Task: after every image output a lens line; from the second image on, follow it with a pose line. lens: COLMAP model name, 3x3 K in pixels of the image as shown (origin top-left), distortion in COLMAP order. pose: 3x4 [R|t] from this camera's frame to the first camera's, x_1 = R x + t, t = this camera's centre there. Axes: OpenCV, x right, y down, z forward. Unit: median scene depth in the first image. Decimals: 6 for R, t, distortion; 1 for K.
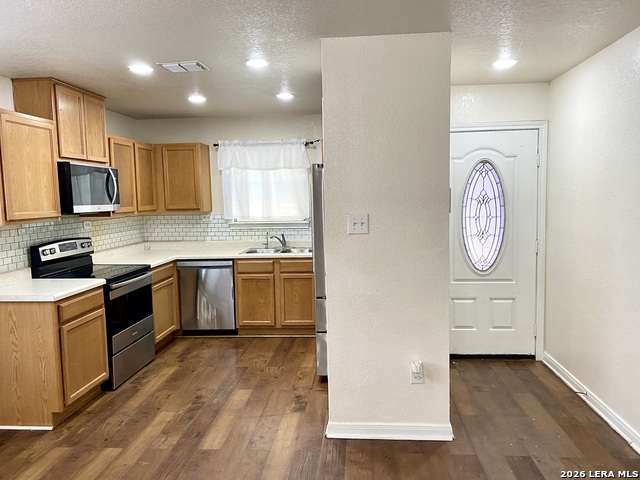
lens RADIAL K [[502.9, 0, 320.0], [0, 502.9, 240.0], [0, 0, 1]] dist [0.123086, -0.131804]
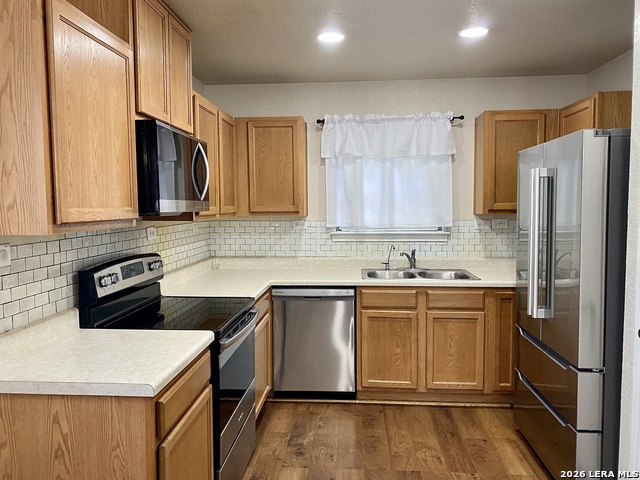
lens RADIAL K [[502.9, 0, 320.0], [0, 502.9, 240.0], [0, 0, 1]] dist [0.123086, -0.131804]
pose [[0.999572, 0.015135, 0.025028, -0.239165], [-0.014646, 0.999700, -0.019610, -0.010862], [-0.025317, 0.019235, 0.999494, 0.331264]]
